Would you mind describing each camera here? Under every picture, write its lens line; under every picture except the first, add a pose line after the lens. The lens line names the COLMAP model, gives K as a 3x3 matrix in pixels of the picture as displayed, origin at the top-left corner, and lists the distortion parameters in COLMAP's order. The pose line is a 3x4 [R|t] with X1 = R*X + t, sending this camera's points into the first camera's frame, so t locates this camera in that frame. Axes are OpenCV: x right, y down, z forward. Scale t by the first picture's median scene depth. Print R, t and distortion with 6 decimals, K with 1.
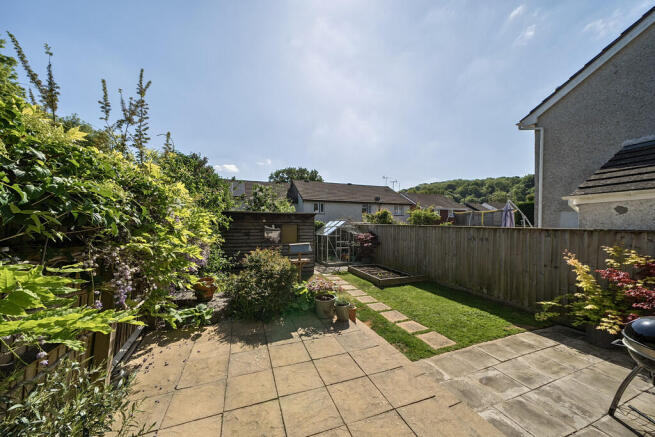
lens RADIAL K [[221.7, 0, 325.1], [0, 221.7, 225.1], [0, 0, 1]] dist [-0.006260, 0.000106]
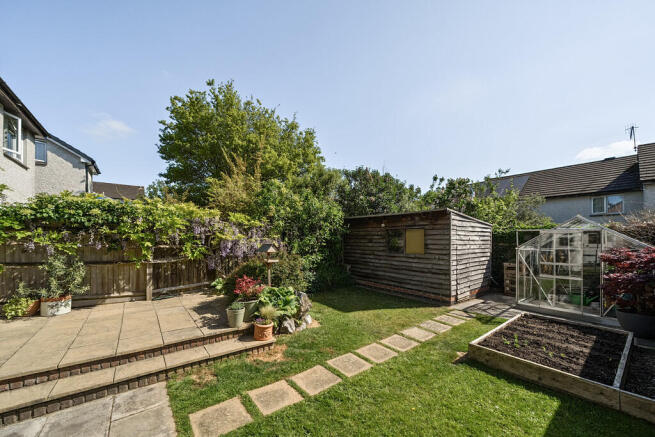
lens RADIAL K [[251.1, 0, 327.7], [0, 251.1, 237.0], [0, 0, 1]] dist [0.000069, -0.000005]
pose [[0.290867, -0.010027, -0.956711, 1.109034], [-0.003294, 0.999929, -0.011481, 0.072586], [0.956758, 0.006491, 0.290813, 1.011793]]
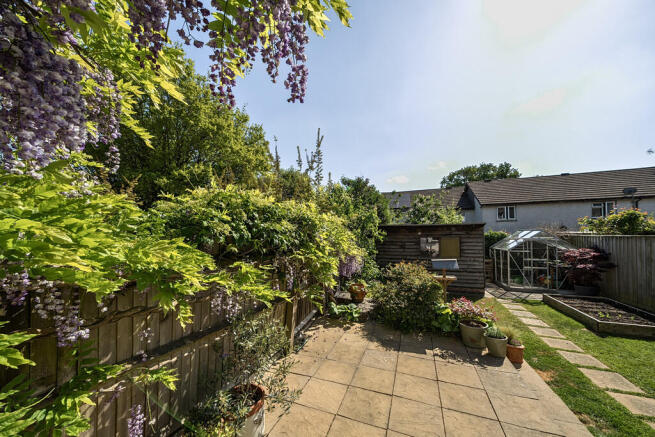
lens RADIAL K [[229.6, 0, 325.0], [0, 229.6, 230.4], [0, 0, 1]] dist [-0.006985, -0.000028]
pose [[0.745140, -0.024344, -0.666464, 0.172780], [0.009490, 0.999619, -0.025903, -0.021043], [0.666841, 0.012977, 0.745087, -0.062089]]
